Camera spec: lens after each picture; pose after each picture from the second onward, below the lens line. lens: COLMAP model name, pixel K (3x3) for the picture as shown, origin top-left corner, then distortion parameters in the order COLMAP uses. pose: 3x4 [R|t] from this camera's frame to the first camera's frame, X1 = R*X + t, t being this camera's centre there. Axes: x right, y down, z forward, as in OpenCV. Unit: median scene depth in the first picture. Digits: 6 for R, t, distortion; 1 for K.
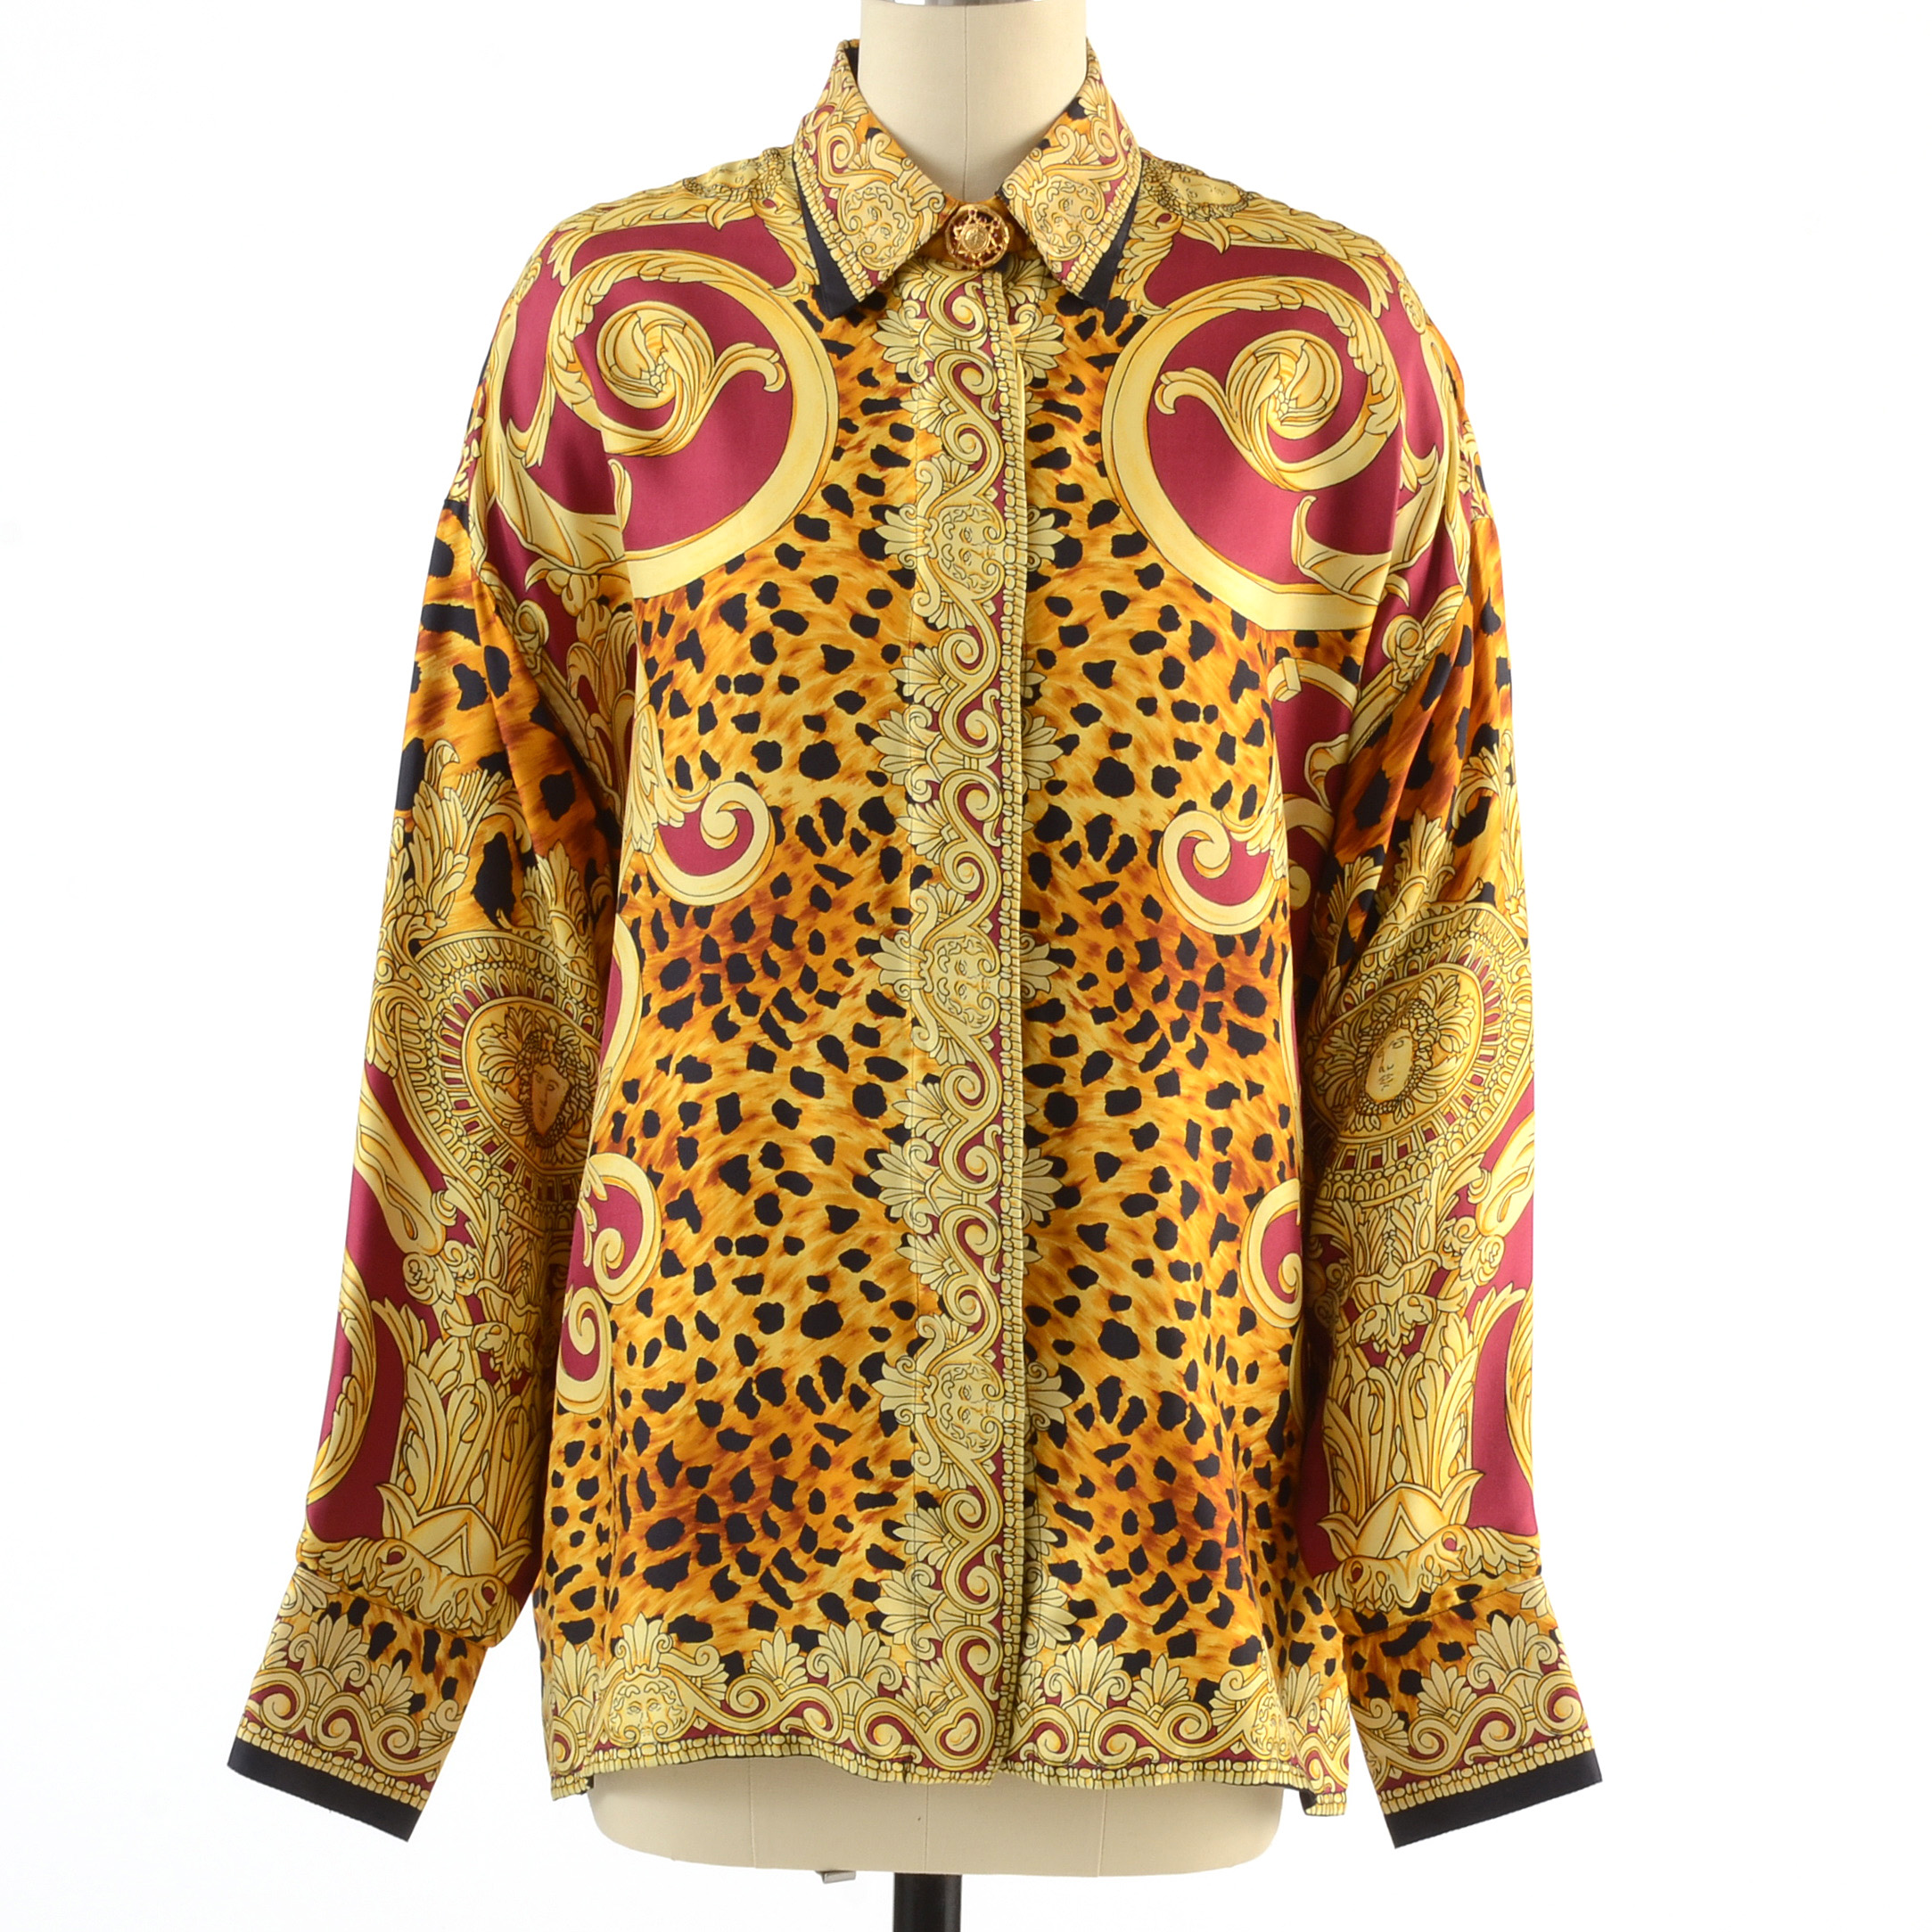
lens RADIAL K [[8531.7, 0, 956.5], [0, 8531.7, 912.0], [0, 0, 1]] dist [0.626177, -0.117743]
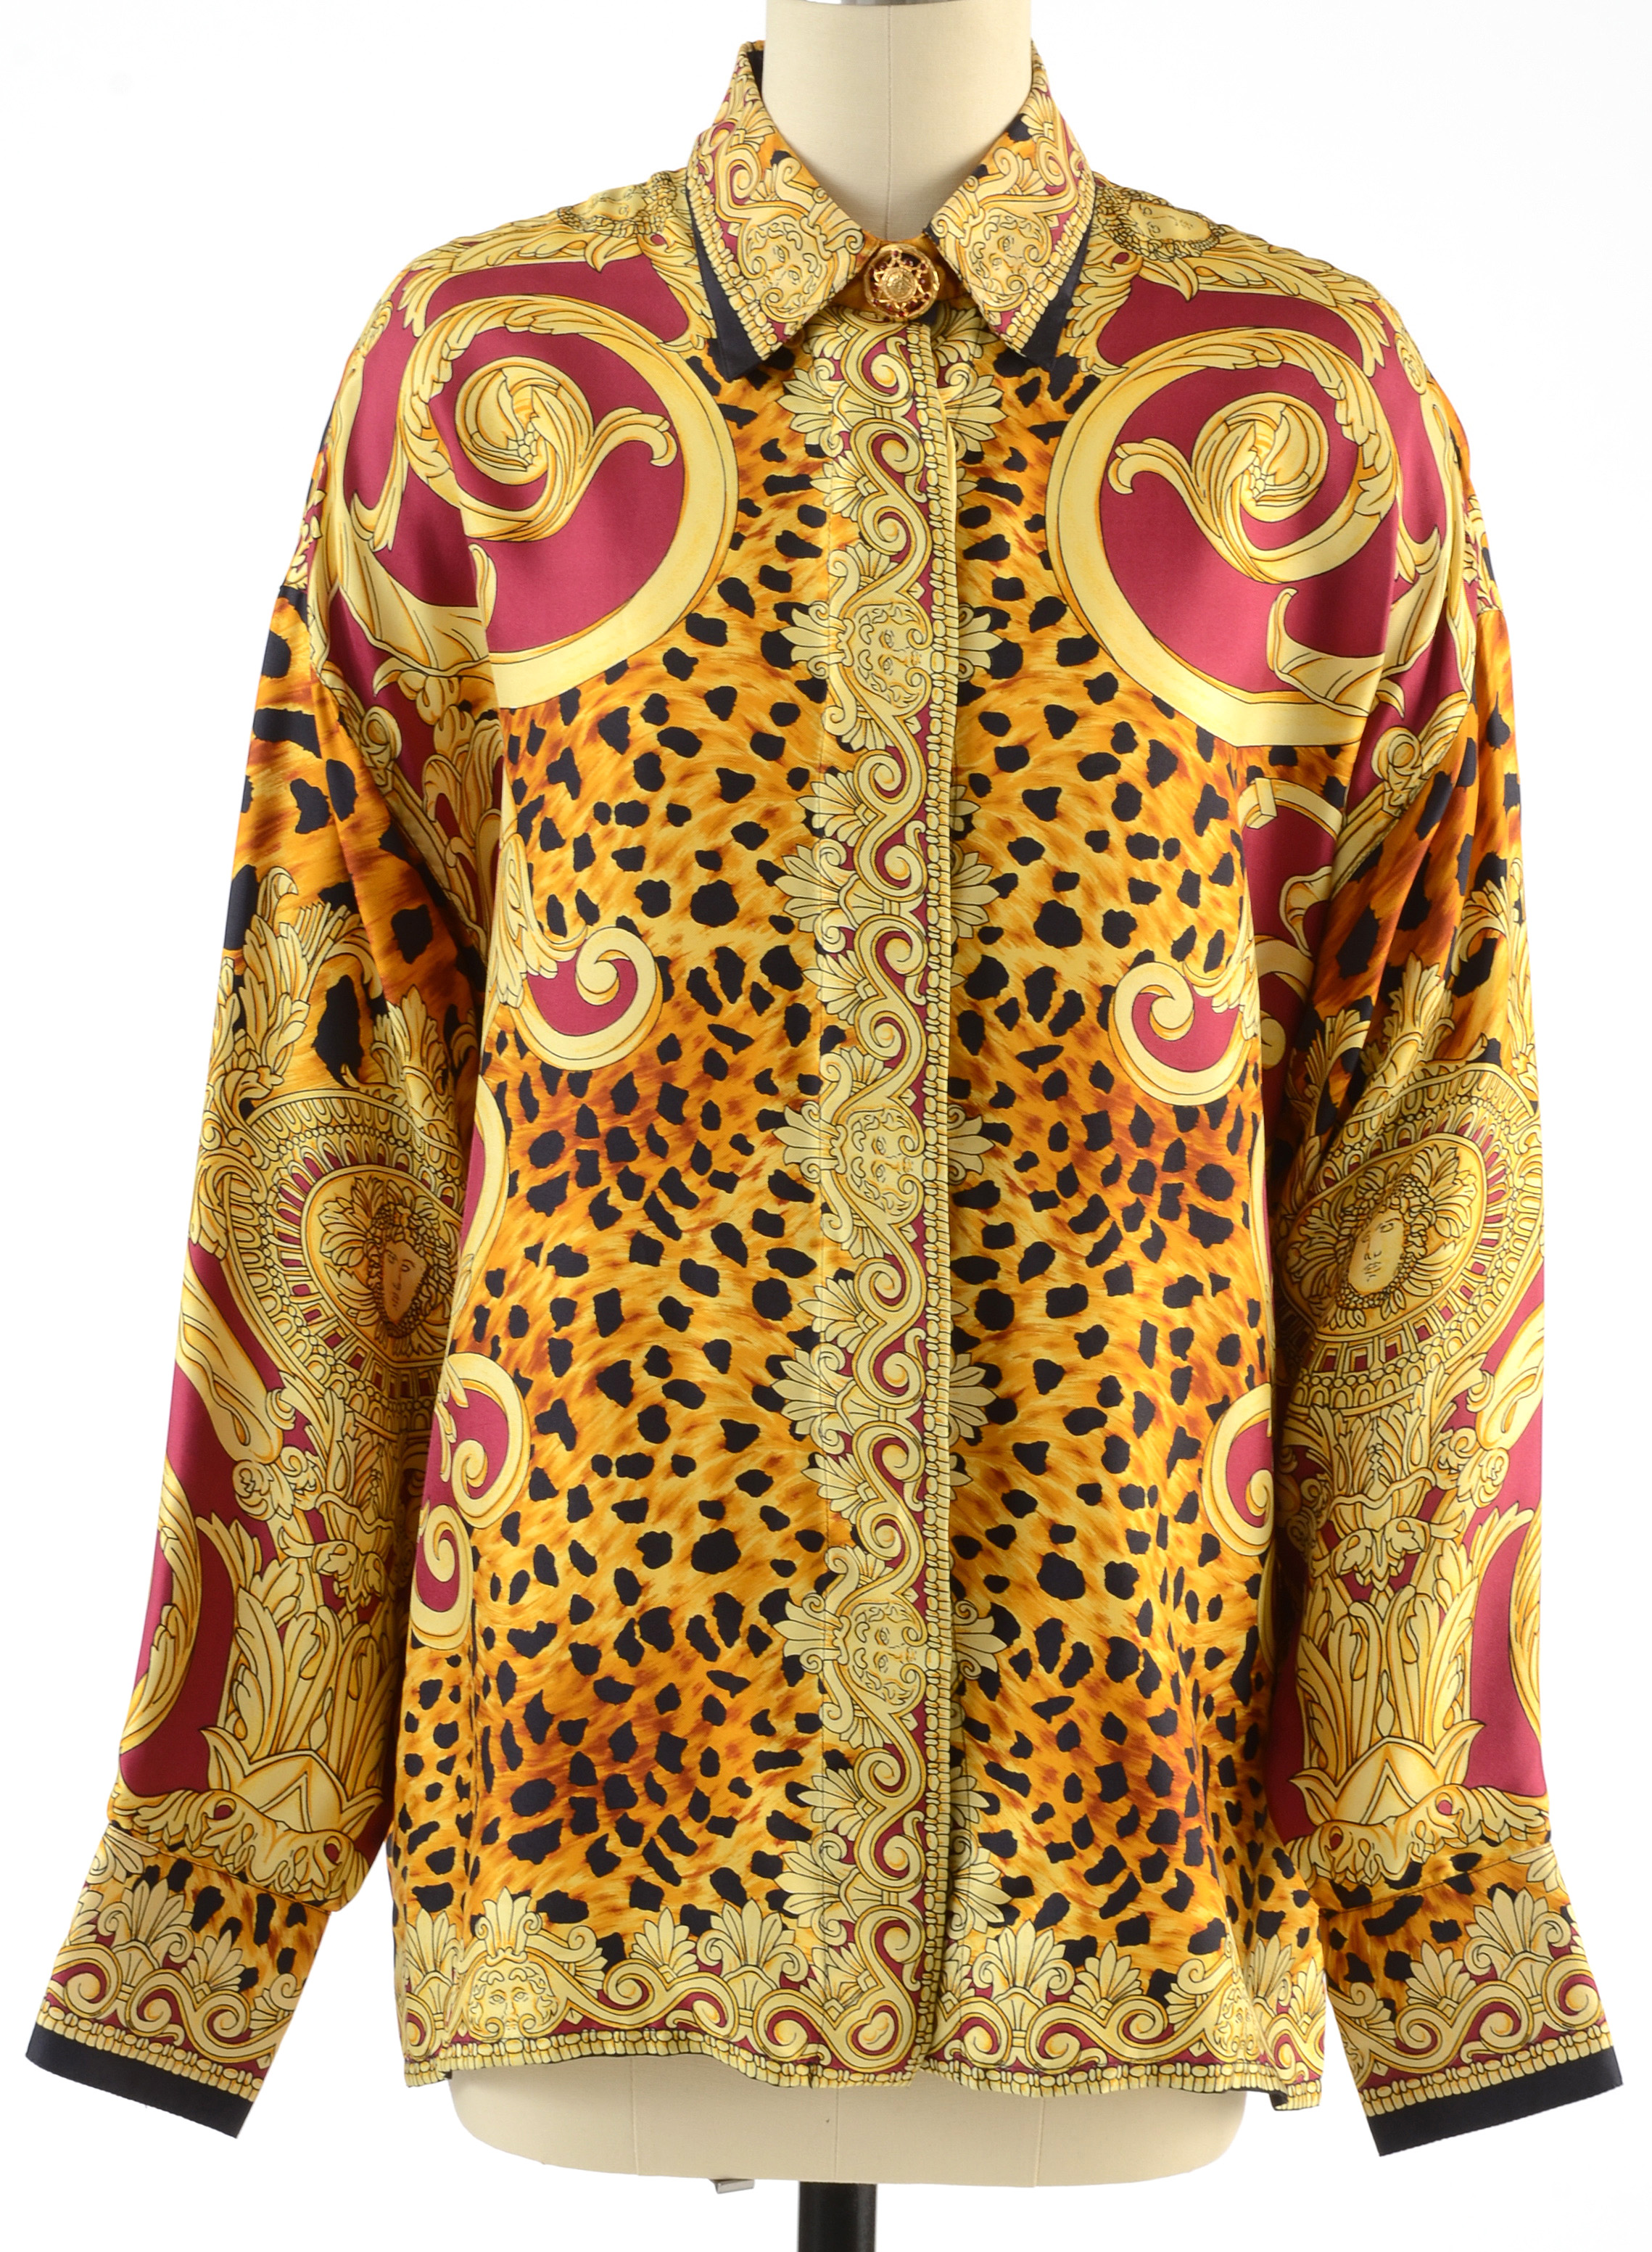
lens RADIAL K [[8121.8, 0, 830.5], [0, 8121.8, 1160.4], [0, 0, 1]] dist [0.771514, 3.453052]
pose [[0.999969, 0.003520, -0.006980, 0.001363], [-0.003169, 0.998759, 0.049711, -0.032249], [0.007146, -0.049688, 0.998739, 0.181626]]
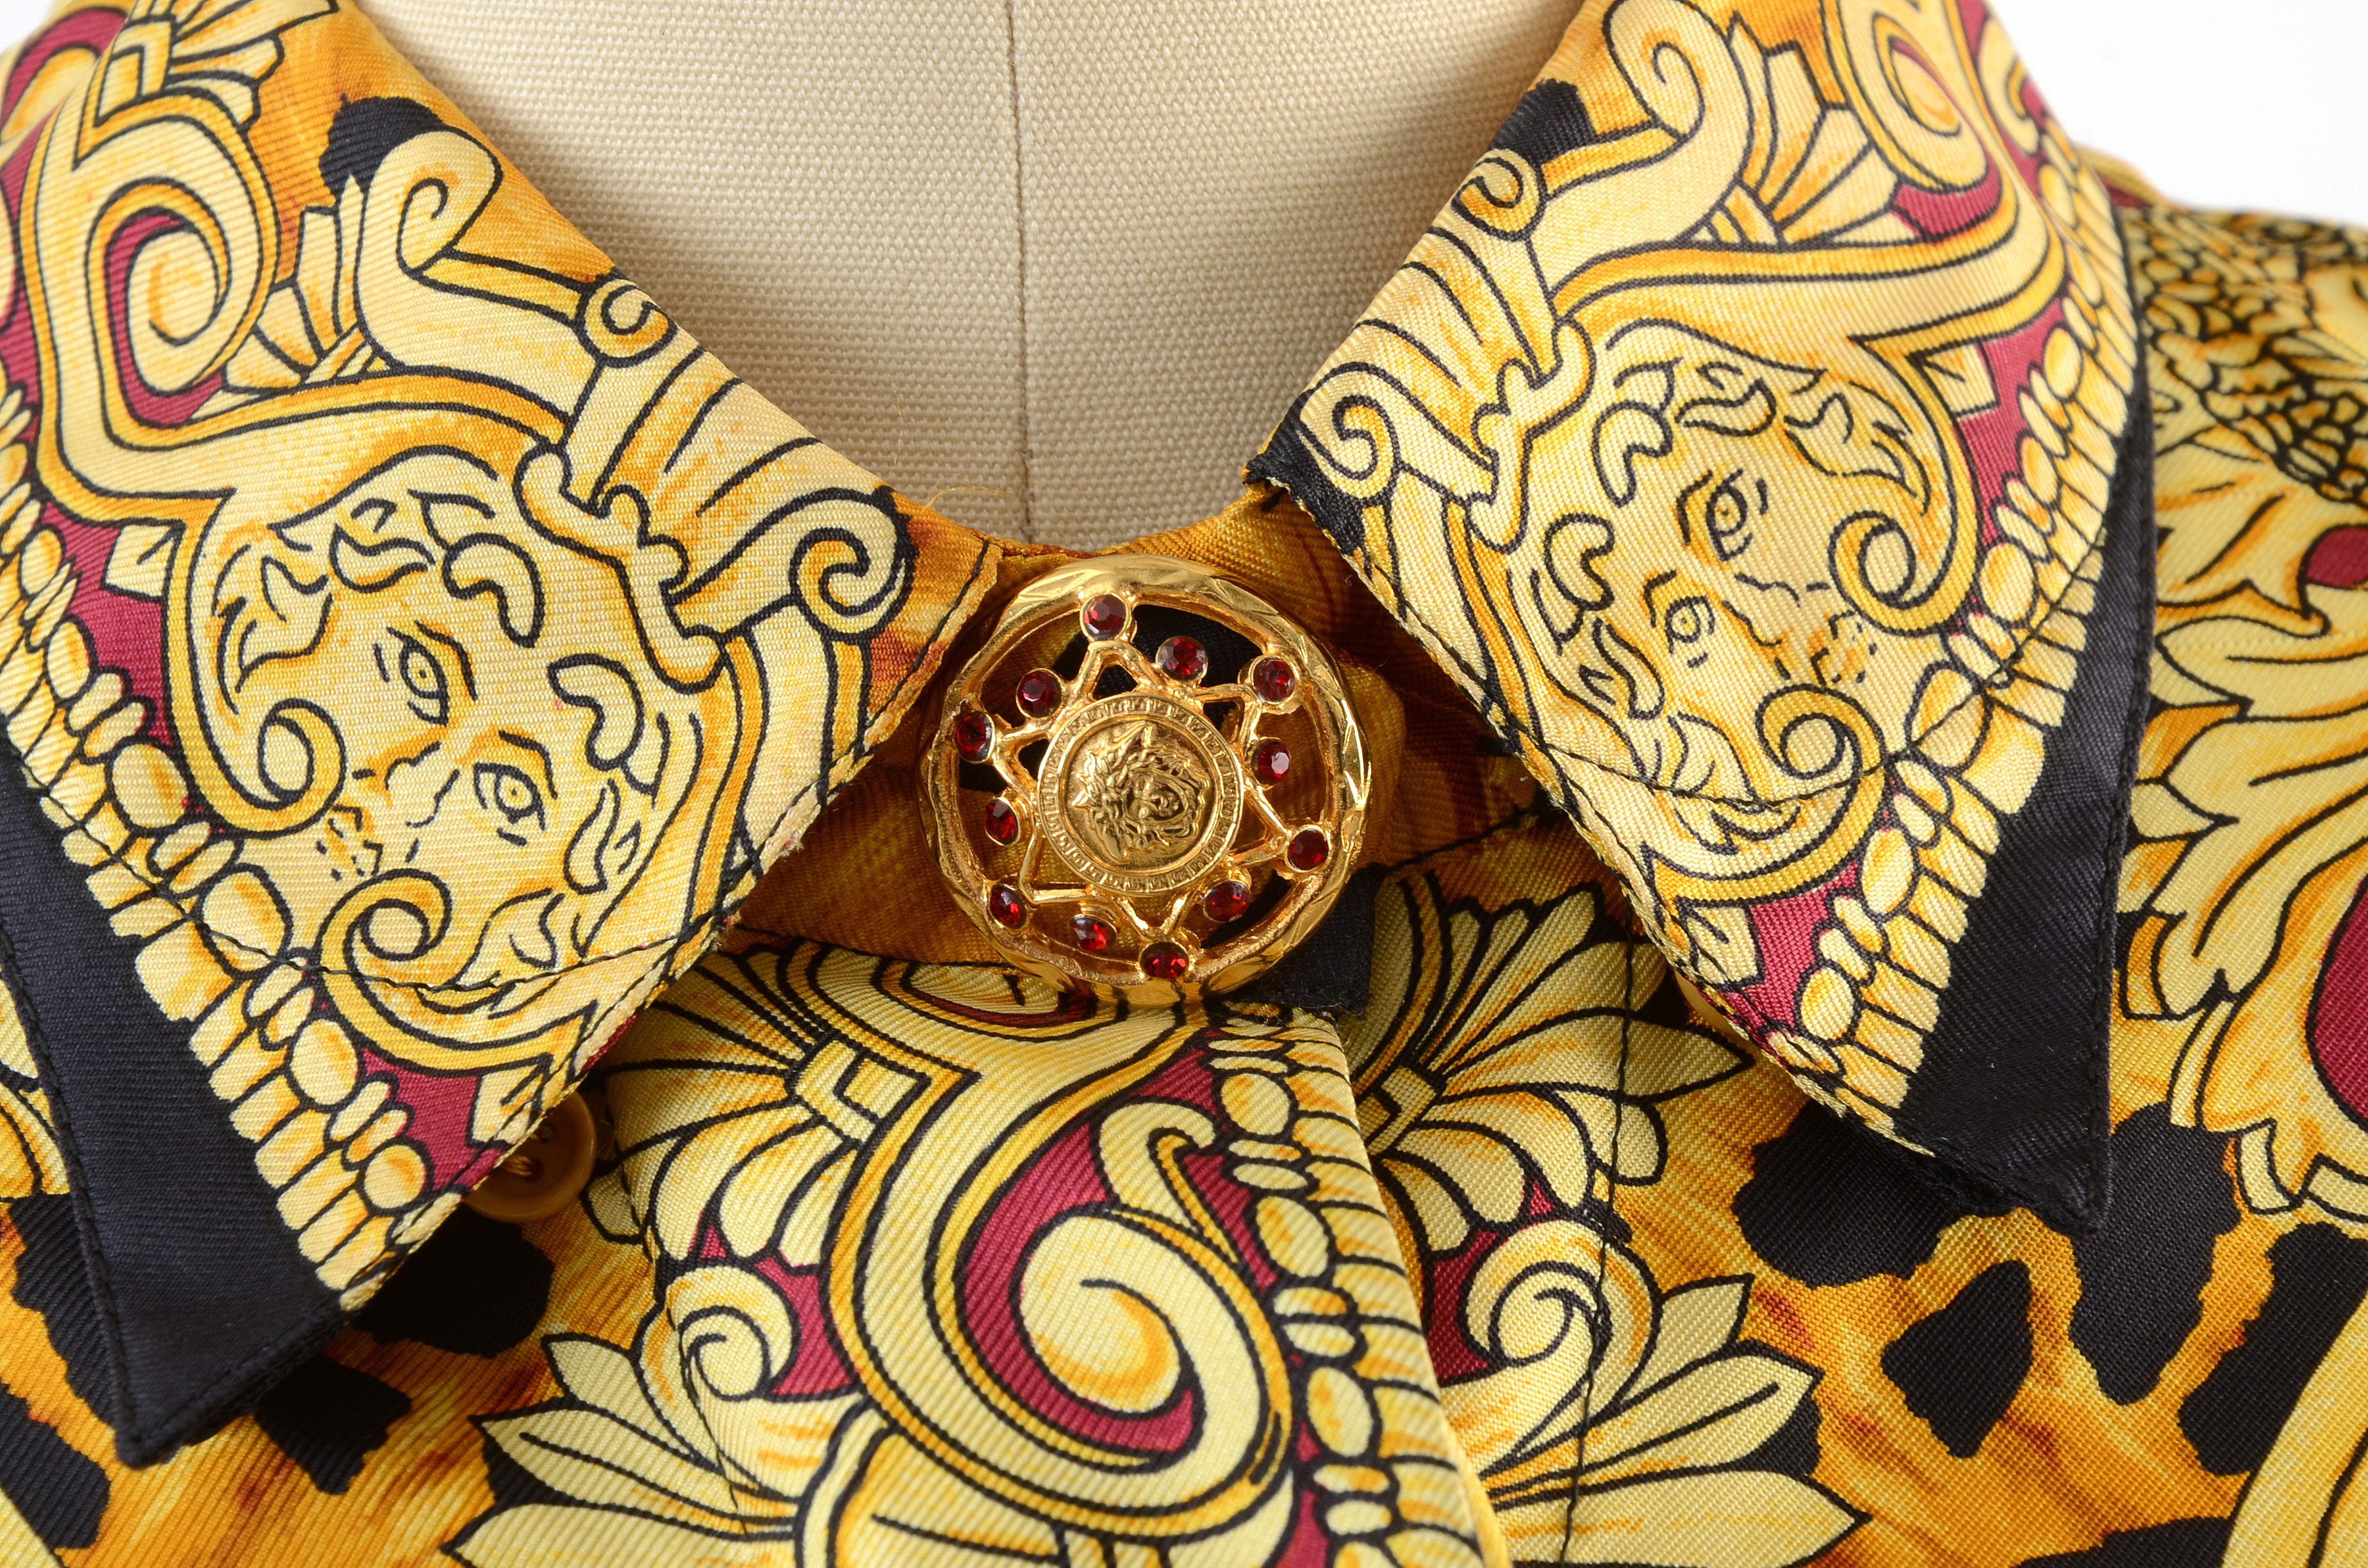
lens RADIAL K [[8449.2, 0, 1184.0], [0, 8449.2, 784.0], [0, 0, 1]] dist [0.554233, 1.475874]
pose [[0.995901, -0.078263, 0.045335, -0.003438], [0.080960, 0.994844, -0.061077, -0.070329], [-0.040321, 0.064497, 0.997103, 0.861709]]
